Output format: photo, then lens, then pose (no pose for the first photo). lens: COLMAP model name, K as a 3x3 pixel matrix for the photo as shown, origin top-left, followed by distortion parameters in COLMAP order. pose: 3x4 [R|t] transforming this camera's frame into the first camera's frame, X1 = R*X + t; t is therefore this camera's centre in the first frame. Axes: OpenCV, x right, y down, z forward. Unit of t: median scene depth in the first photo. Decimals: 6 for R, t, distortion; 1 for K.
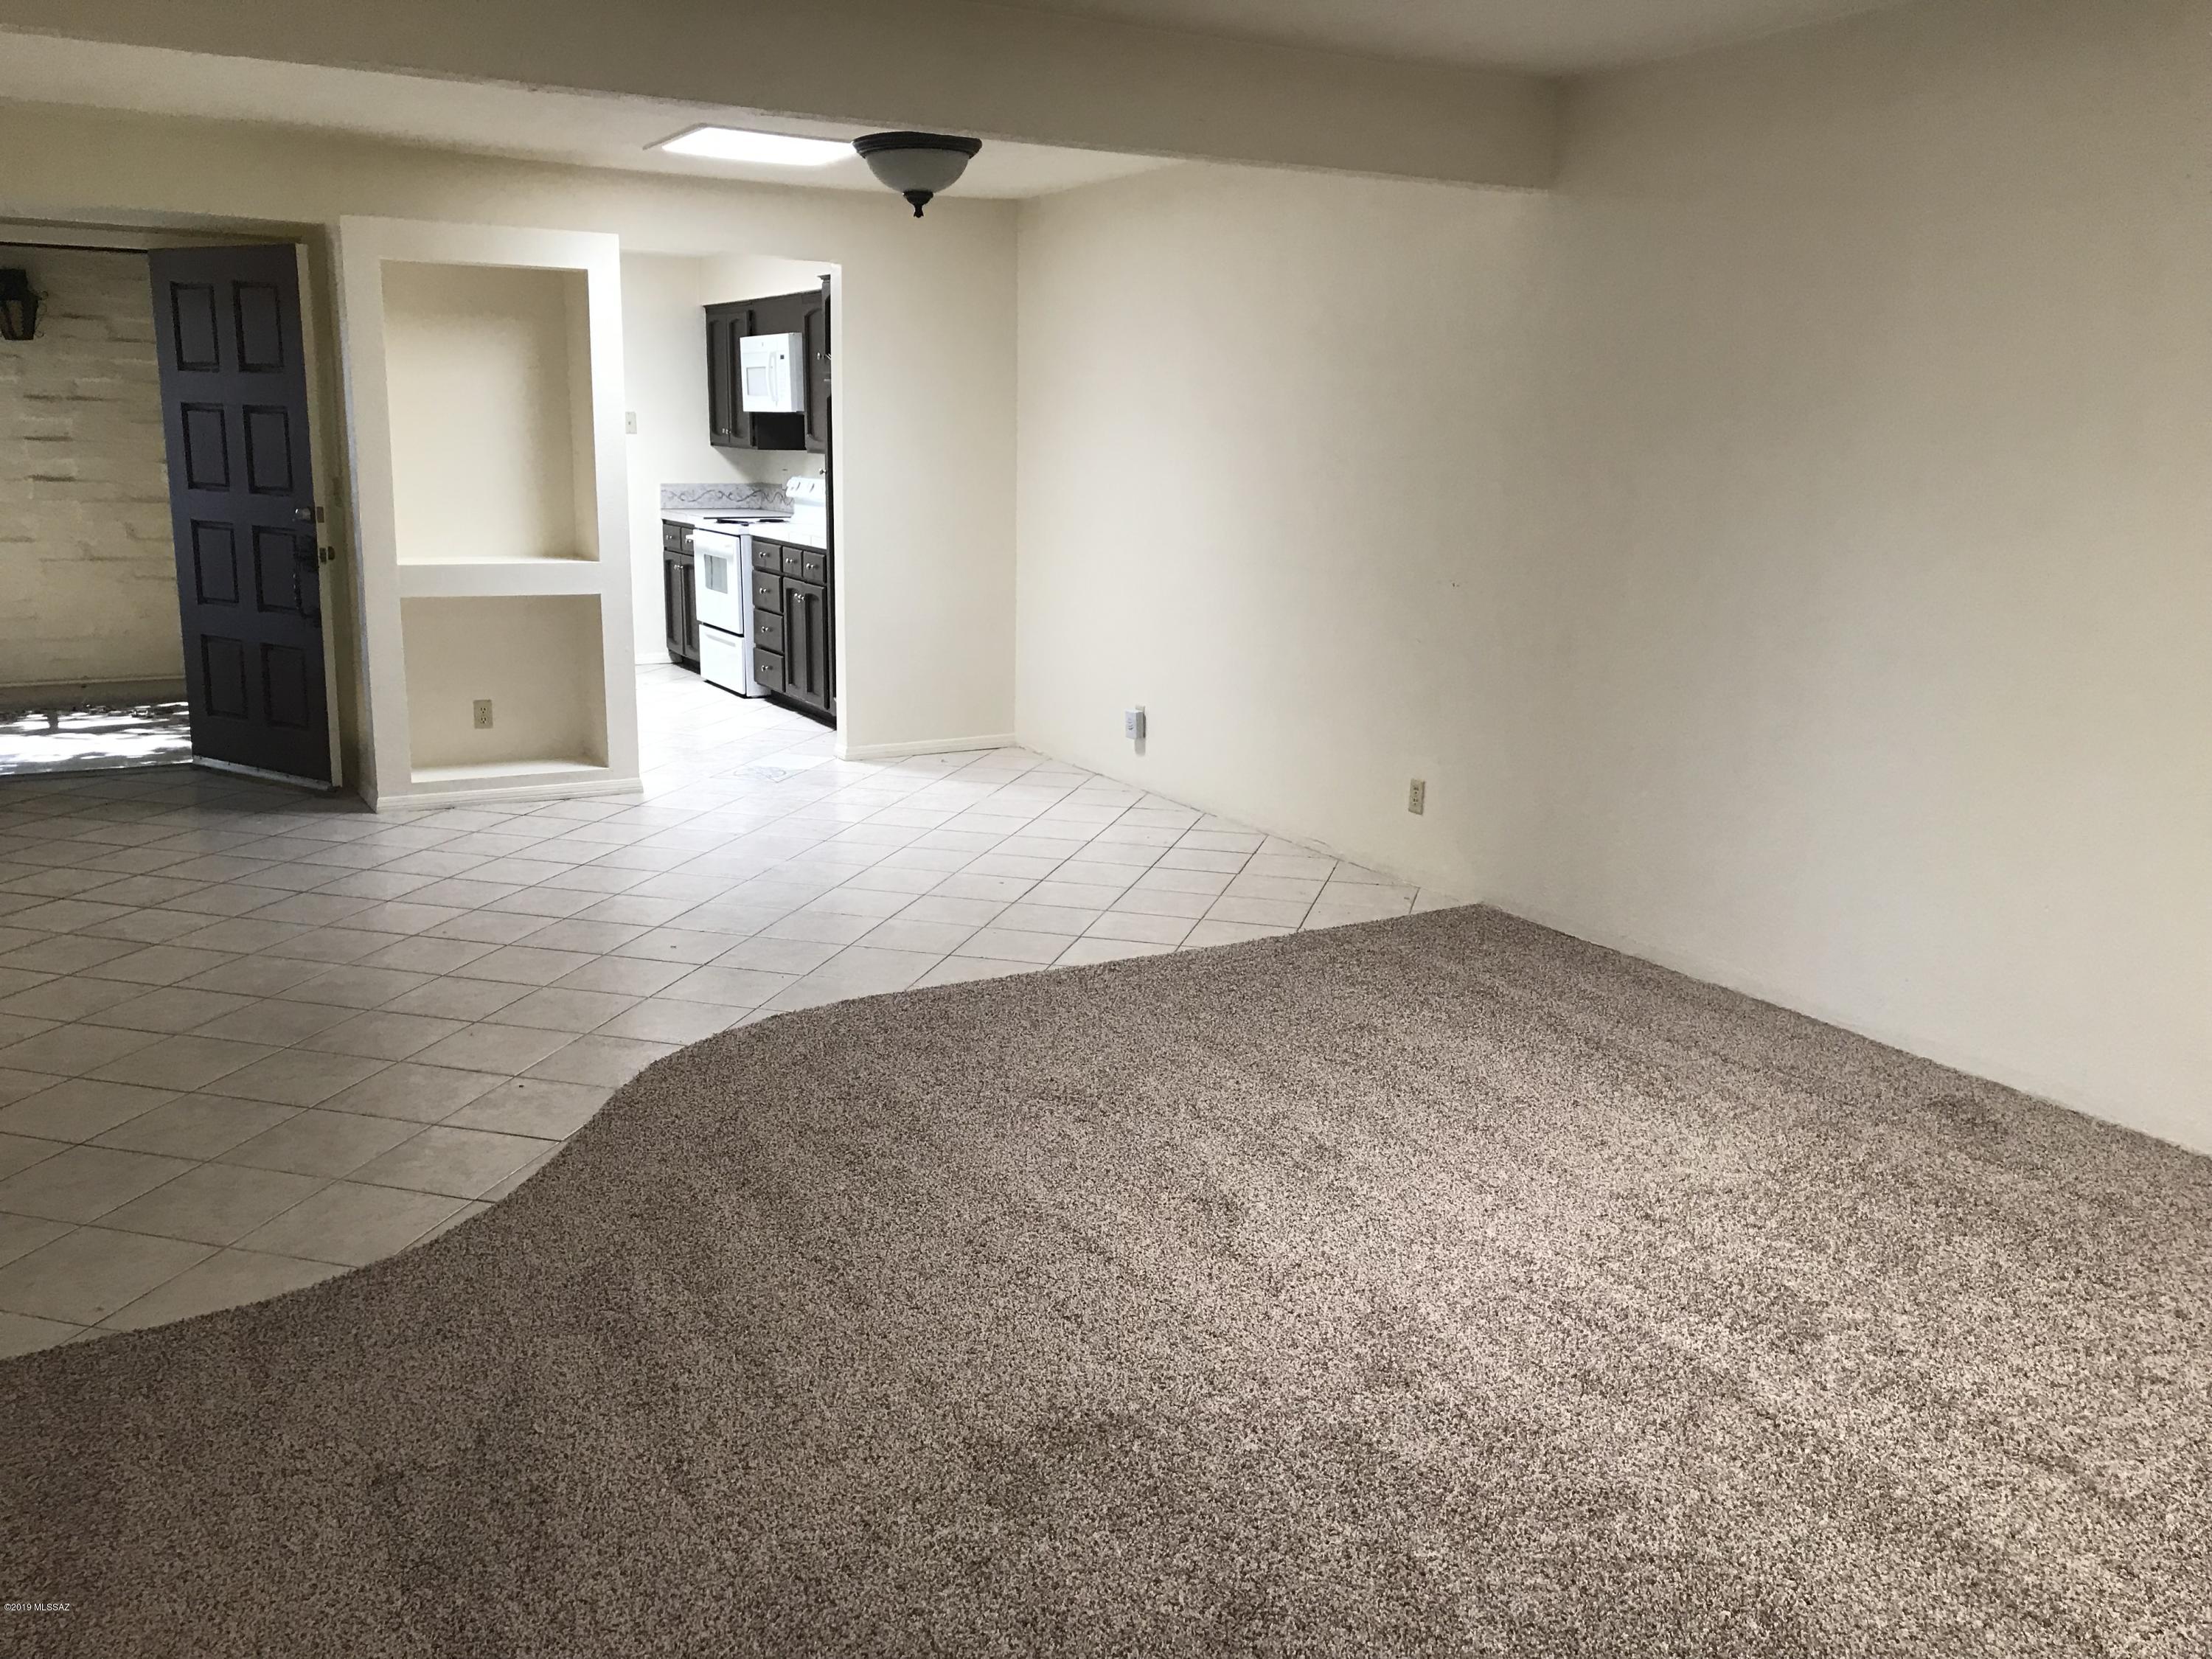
lens RADIAL K [[1804.8, 0, 1108.8], [0, 1804.8, 826.5], [0, 0, 1]] dist [0.000724, -0.003660]
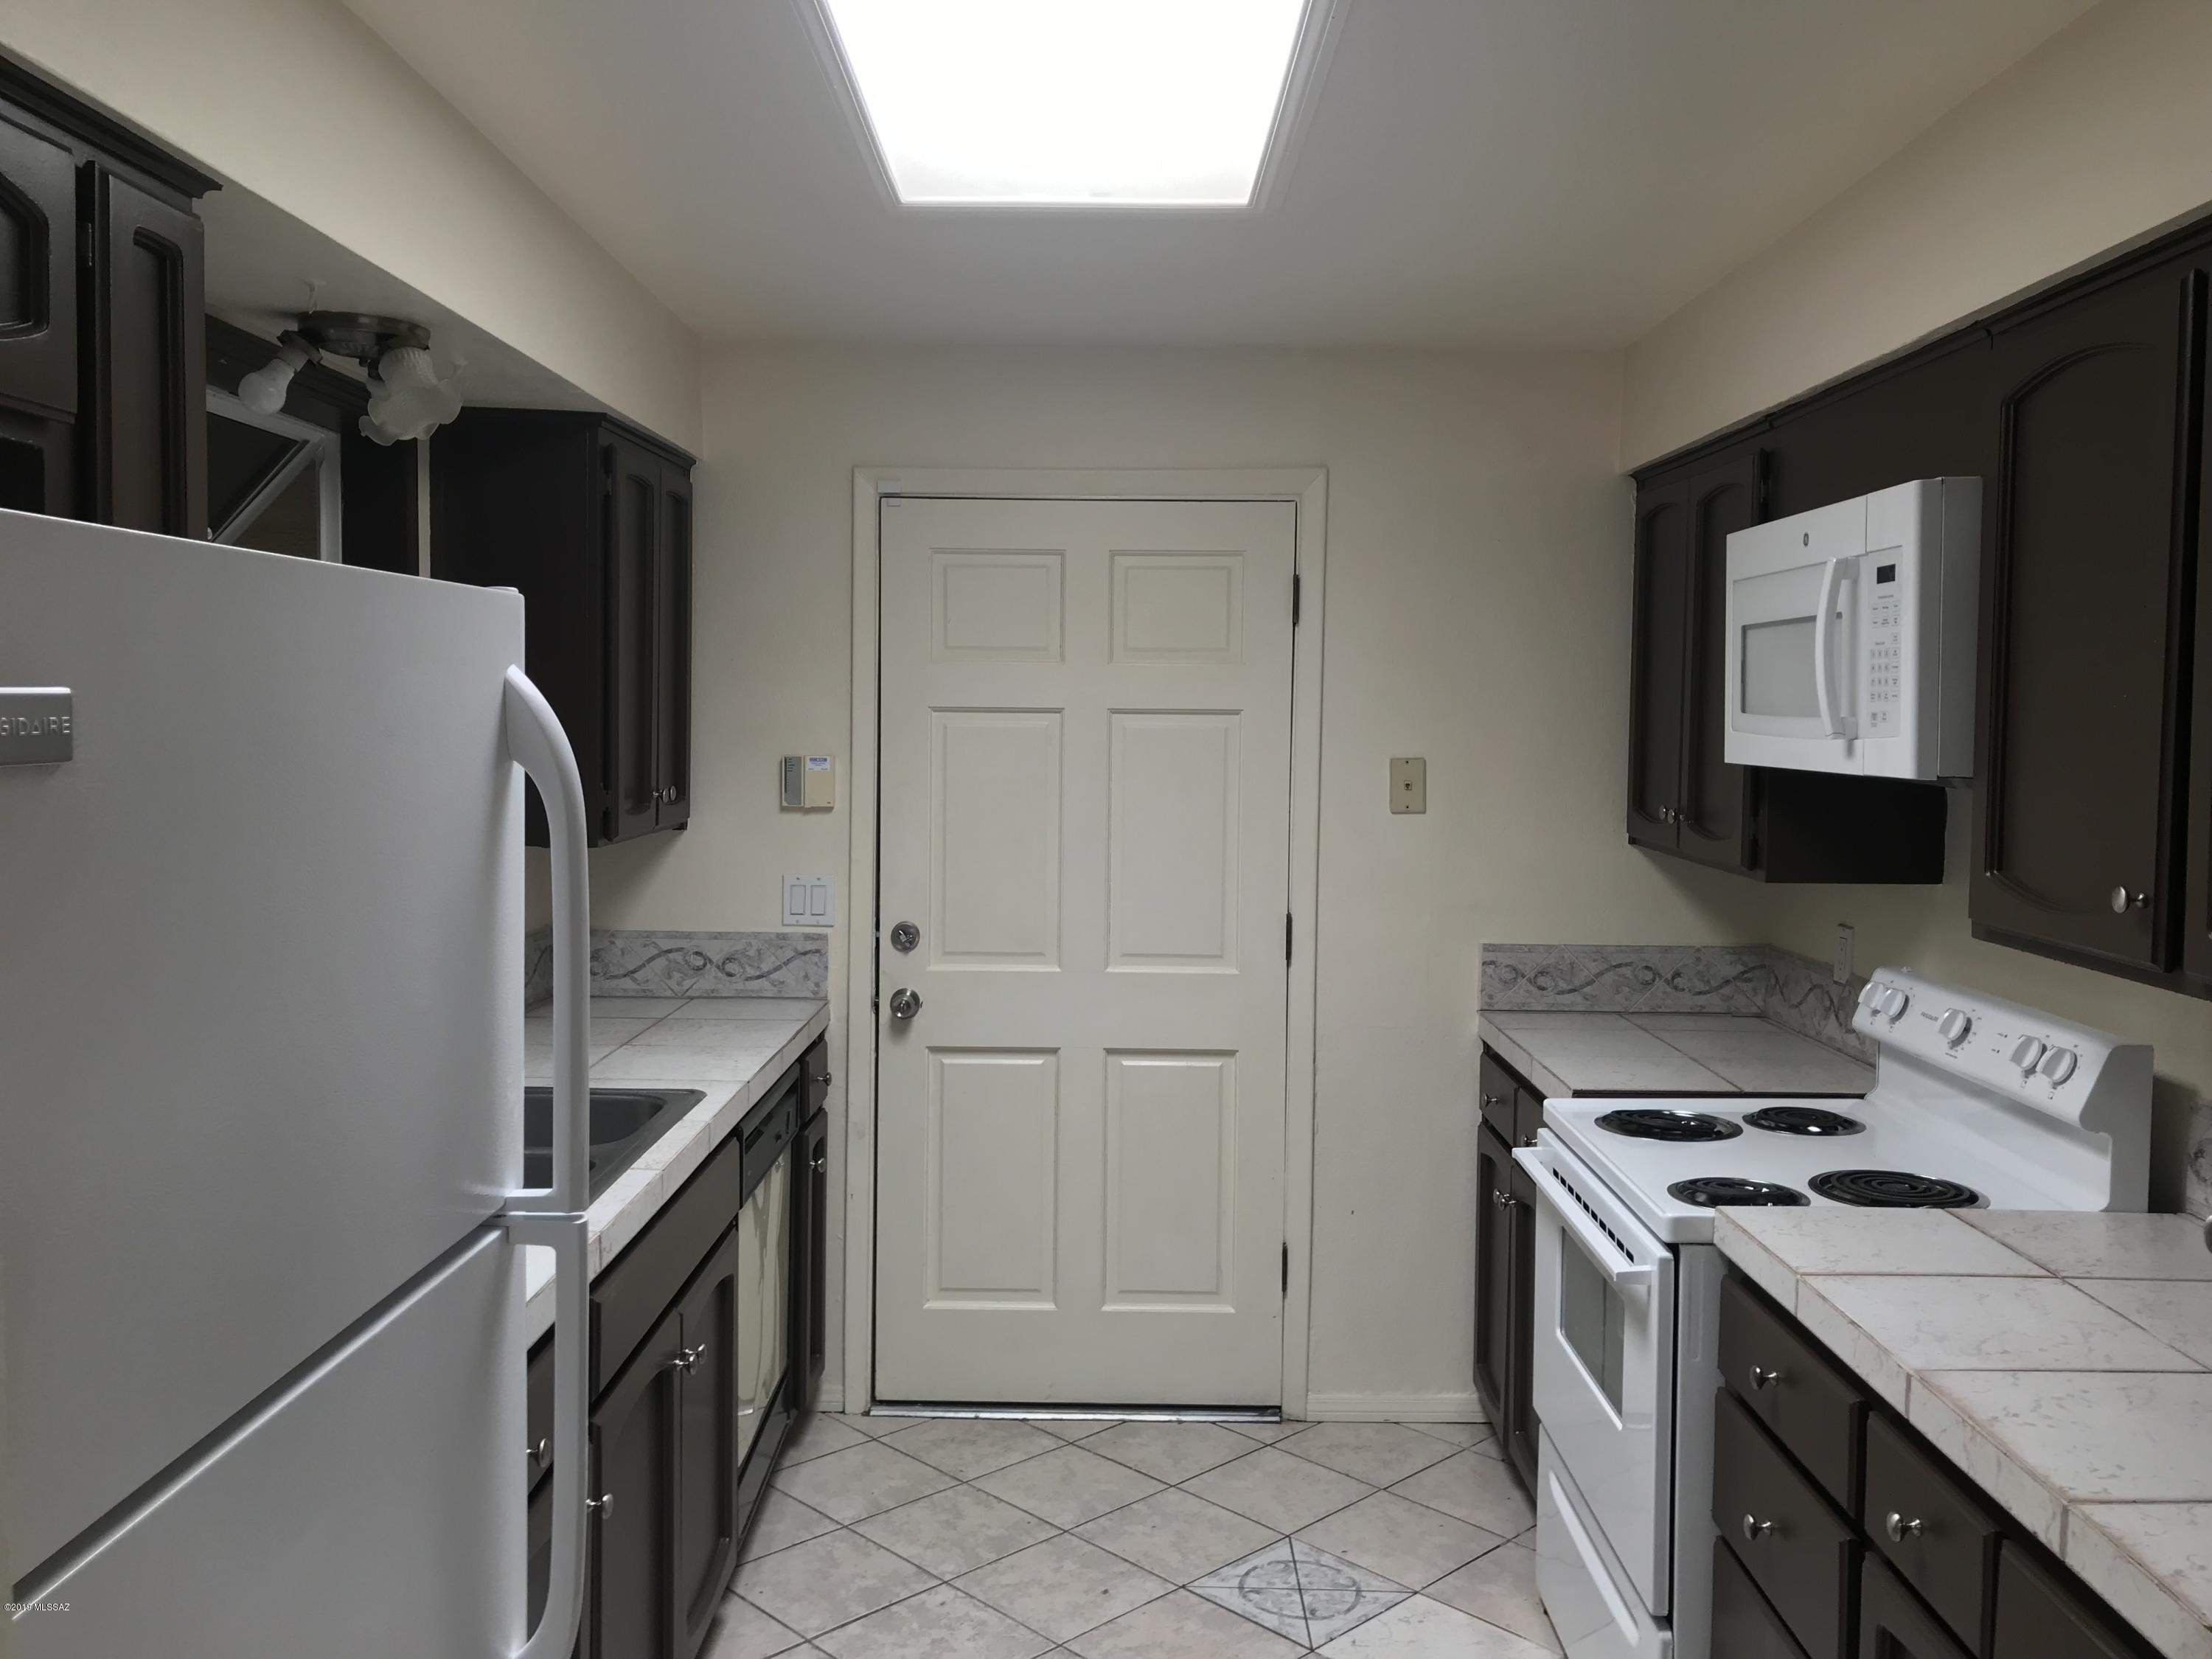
lens RADIAL K [[1804.8, 0, 1109.2], [0, 1804.8, 827.1], [0, 0, 1]] dist [0.000724, -0.003660]
pose [[0.863014, 0.024088, -0.504605, -0.134801], [-0.102413, 0.986464, -0.128065, -0.165805], [0.494690, 0.162201, 0.853799, 0.673647]]
